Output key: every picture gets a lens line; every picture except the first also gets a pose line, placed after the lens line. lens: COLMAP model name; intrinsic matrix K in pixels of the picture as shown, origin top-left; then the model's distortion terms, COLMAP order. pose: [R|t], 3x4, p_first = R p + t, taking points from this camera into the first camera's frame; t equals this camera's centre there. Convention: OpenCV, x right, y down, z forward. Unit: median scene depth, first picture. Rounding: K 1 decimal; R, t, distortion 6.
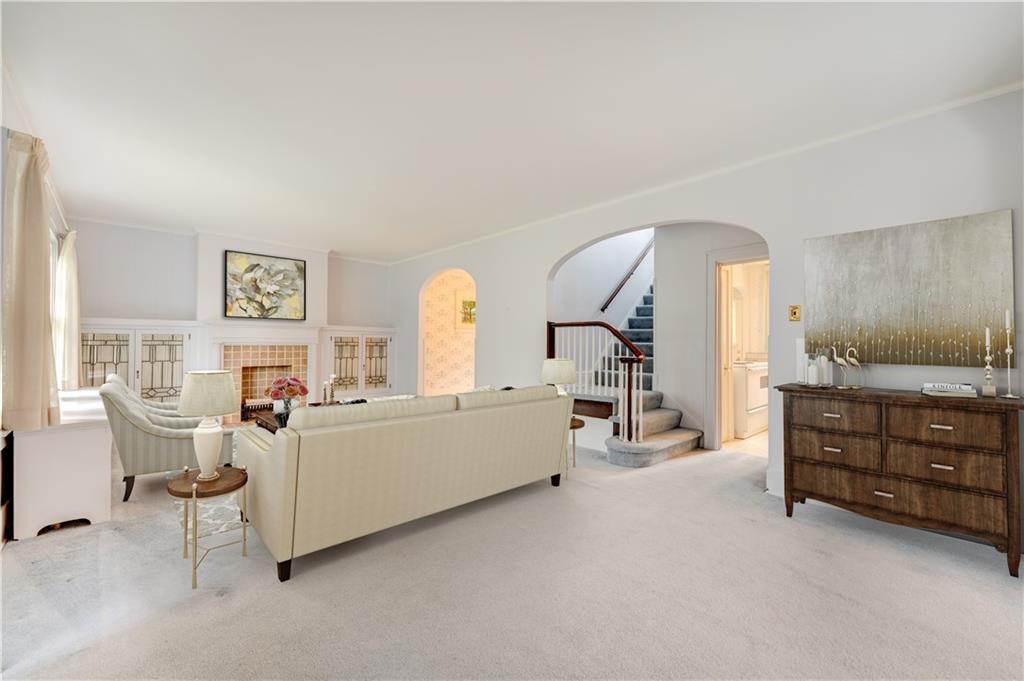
lens RADIAL K [[408.5, 0, 512.4], [0, 408.5, 343.8], [0, 0, 1]] dist [0.000783, 0.000027]
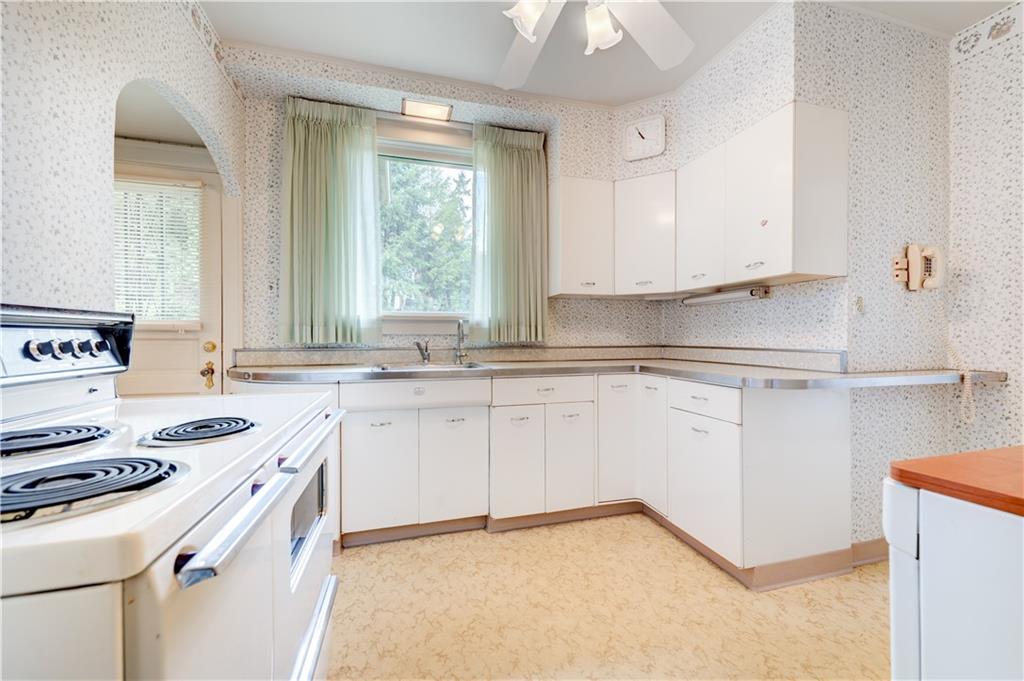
lens RADIAL K [[408.5, 0, 515.3], [0, 408.5, 339.5], [0, 0, 1]] dist [0.000783, 0.000027]
pose [[0.460764, -0.010026, 0.887466, 0.382824], [0.002695, 0.999947, 0.009897, 0.011178], [-0.887519, -0.002168, 0.460767, 0.643729]]
